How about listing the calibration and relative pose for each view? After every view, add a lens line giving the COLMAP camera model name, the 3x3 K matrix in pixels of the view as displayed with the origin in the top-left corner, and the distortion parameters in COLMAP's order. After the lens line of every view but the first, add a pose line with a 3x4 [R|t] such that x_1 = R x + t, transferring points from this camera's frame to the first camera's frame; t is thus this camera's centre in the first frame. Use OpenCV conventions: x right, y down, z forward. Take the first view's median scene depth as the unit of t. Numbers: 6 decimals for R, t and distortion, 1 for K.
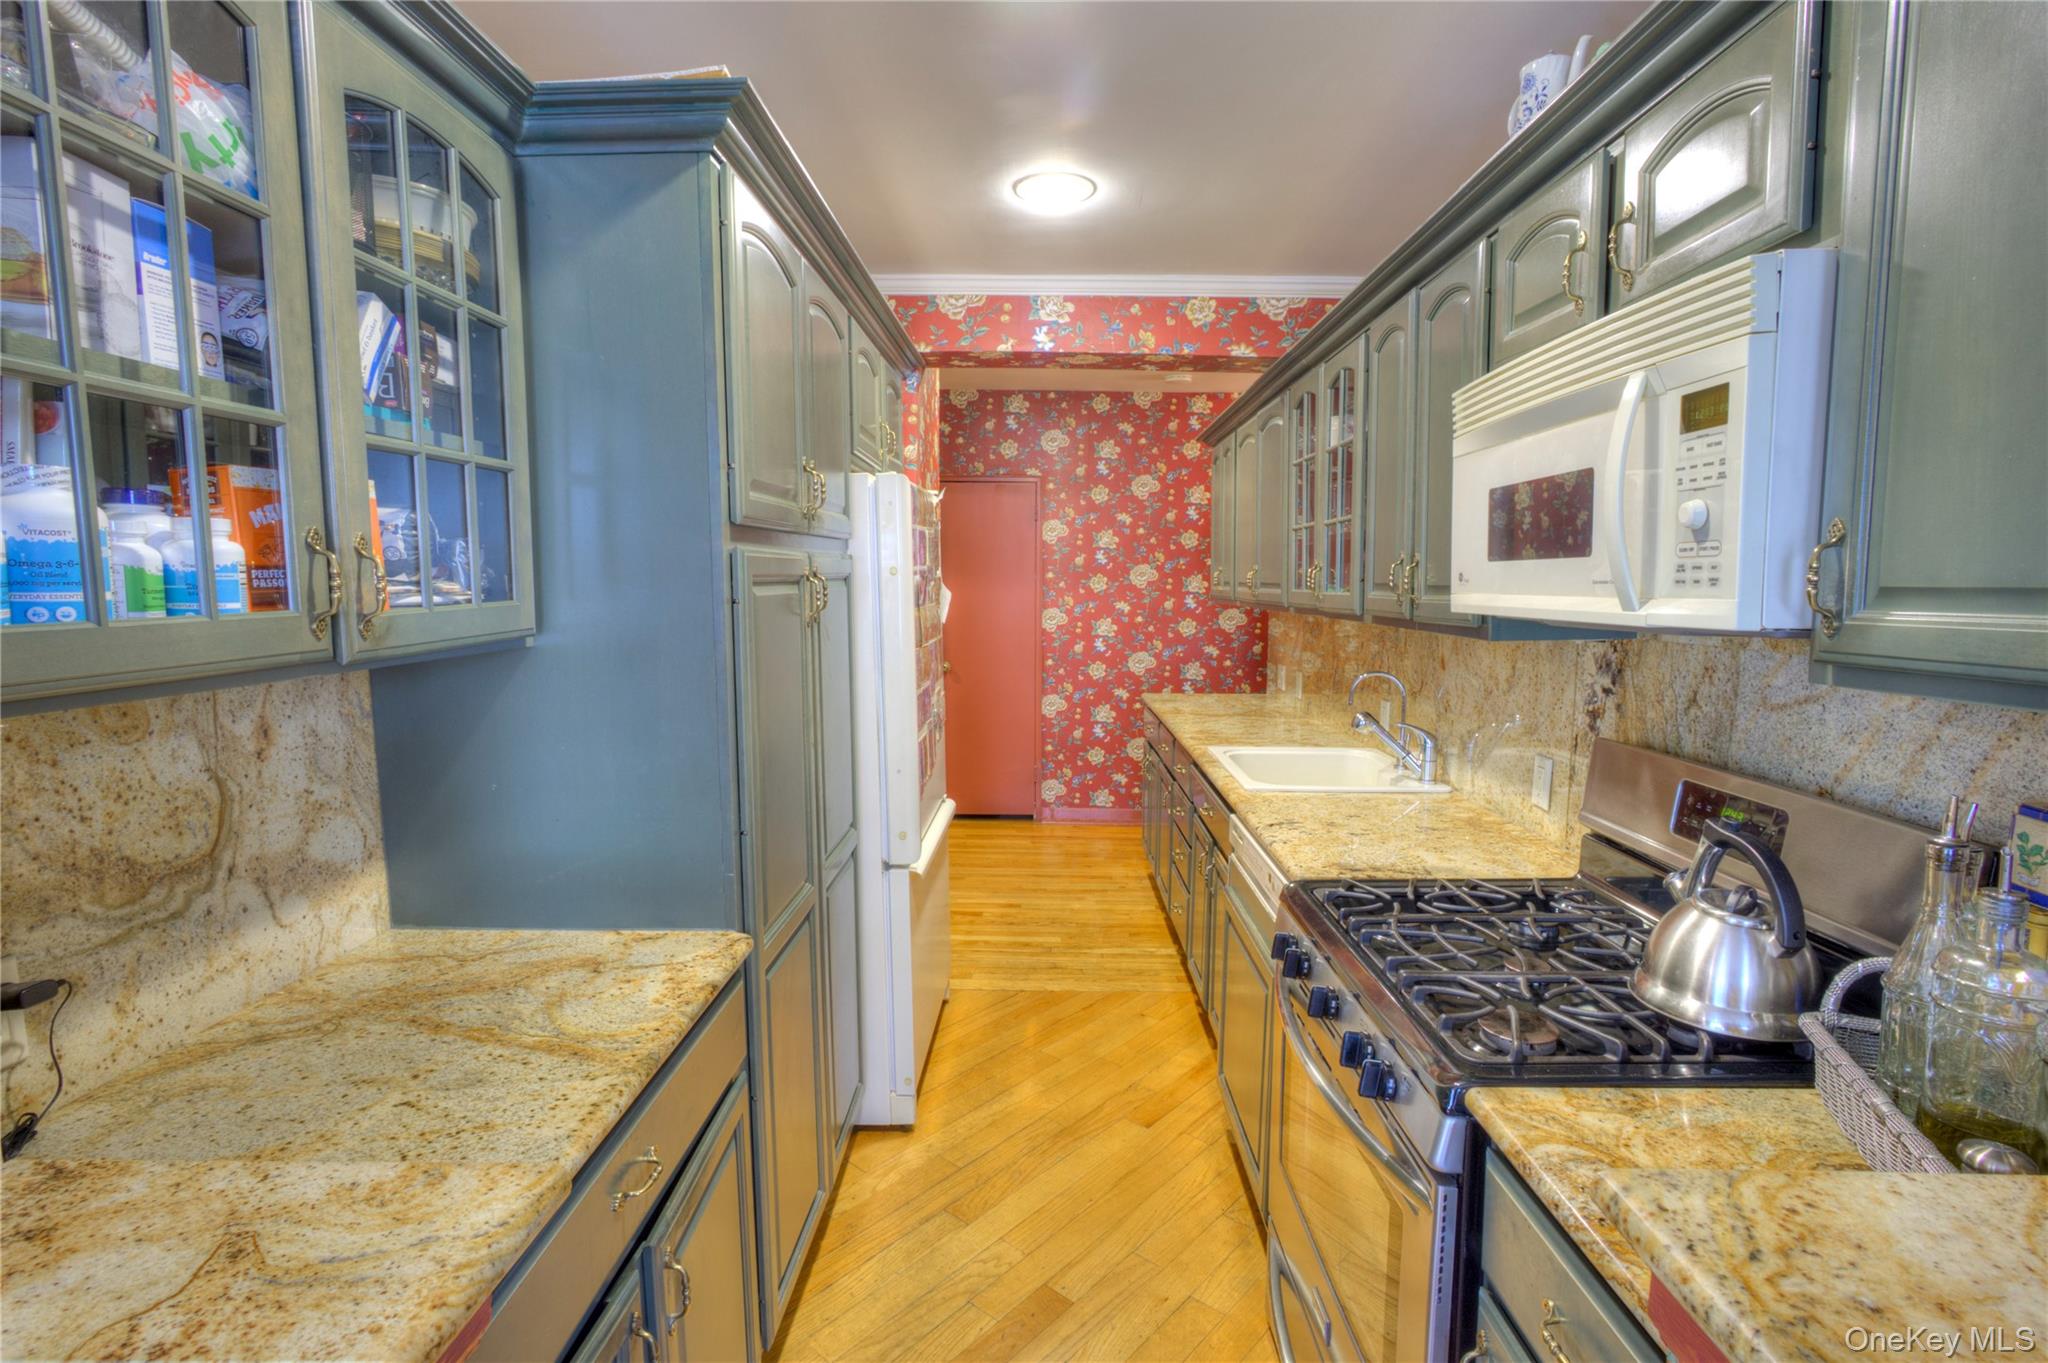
lens RADIAL K [[976.4, 0, 1019.3], [0, 976.4, 685.6], [0, 0, 1]] dist [-0.022766, 0.008075]
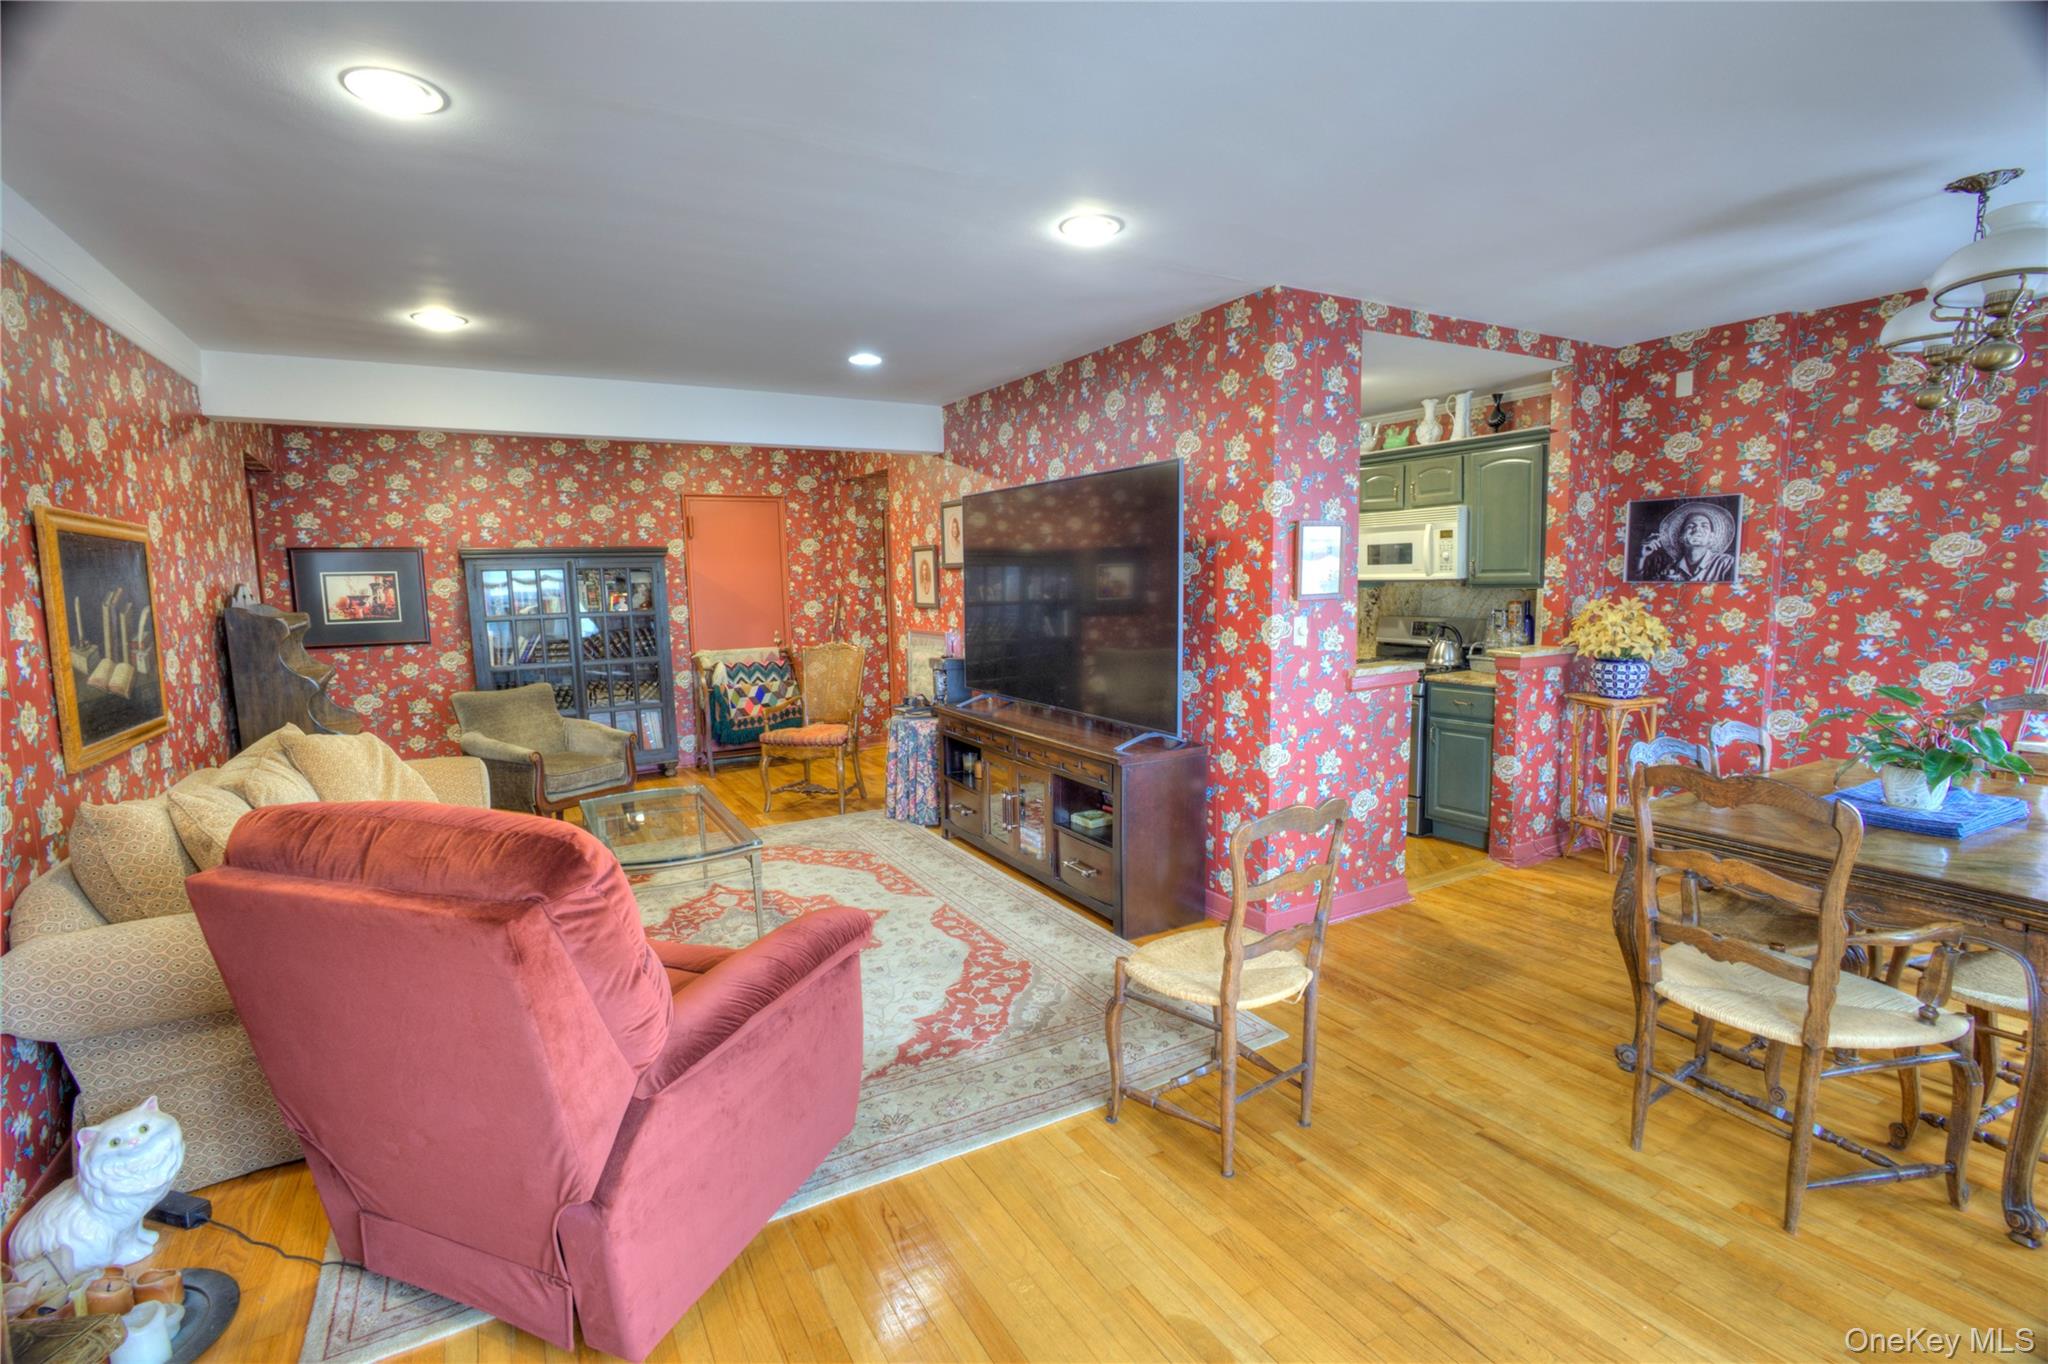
lens RADIAL K [[938.5, 0, 1019.8], [0, 938.5, 686.5], [0, 0, 1]] dist [-0.020937, 0.008095]
pose [[0.853563, -0.080625, 0.514713, -1.691491], [0.078107, 0.996591, 0.026580, 0.087732], [-0.515101, 0.017515, 0.856951, -0.900160]]
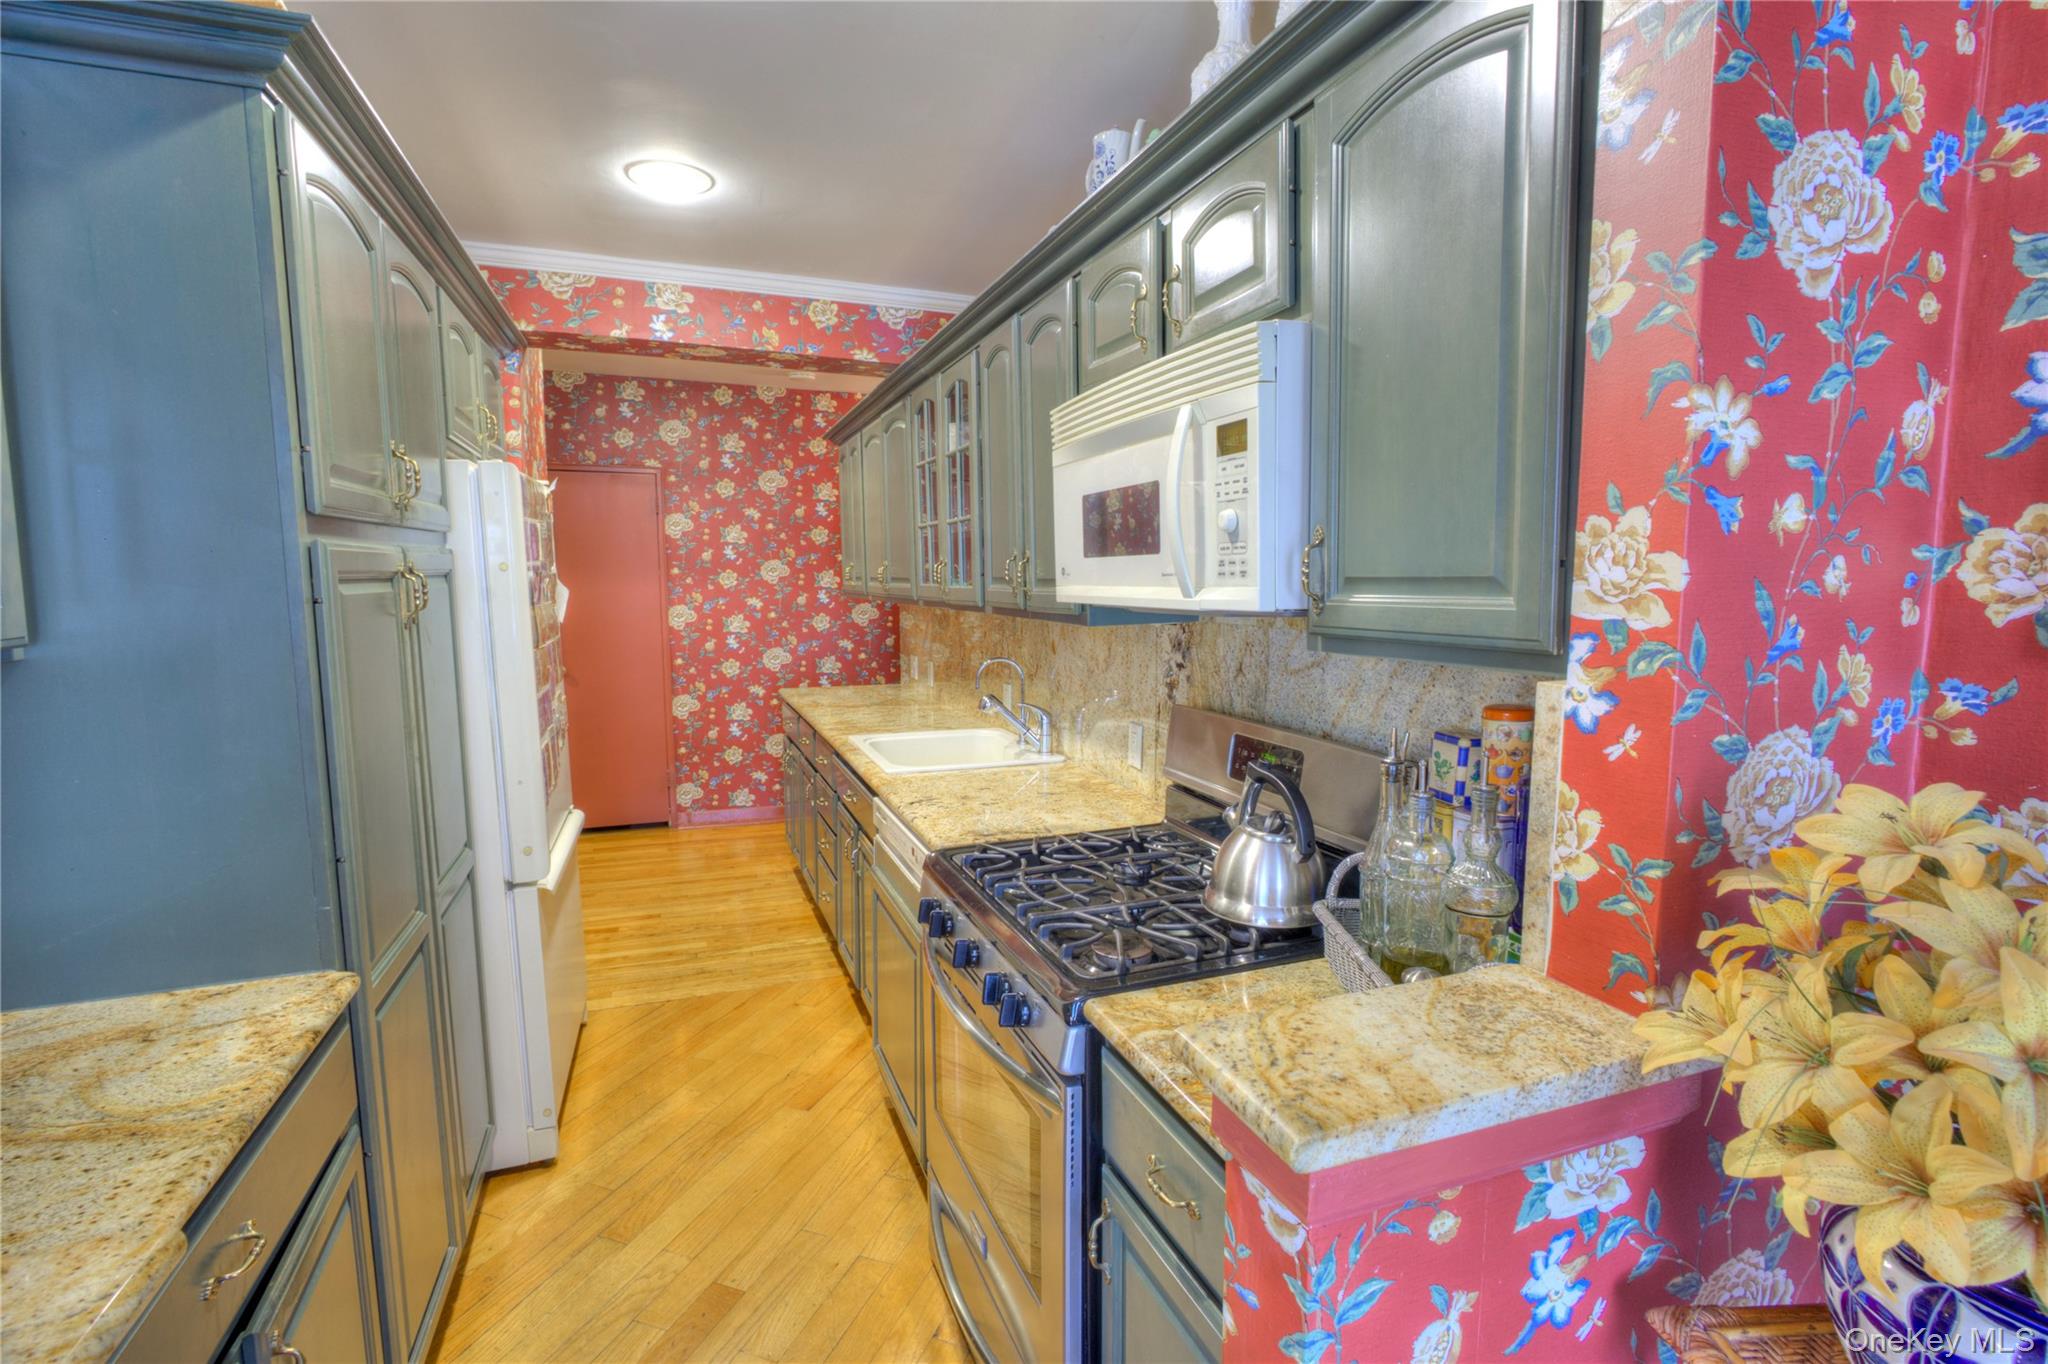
lens RADIAL K [[971.5, 0, 1027.4], [0, 971.5, 679.9], [0, 0, 1]] dist [-0.014884, 0.000826]
pose [[0.927927, -0.043210, 0.370249, -0.012509], [0.043533, 0.999024, 0.007487, 0.004793], [-0.370212, 0.009170, 0.928902, -0.038778]]
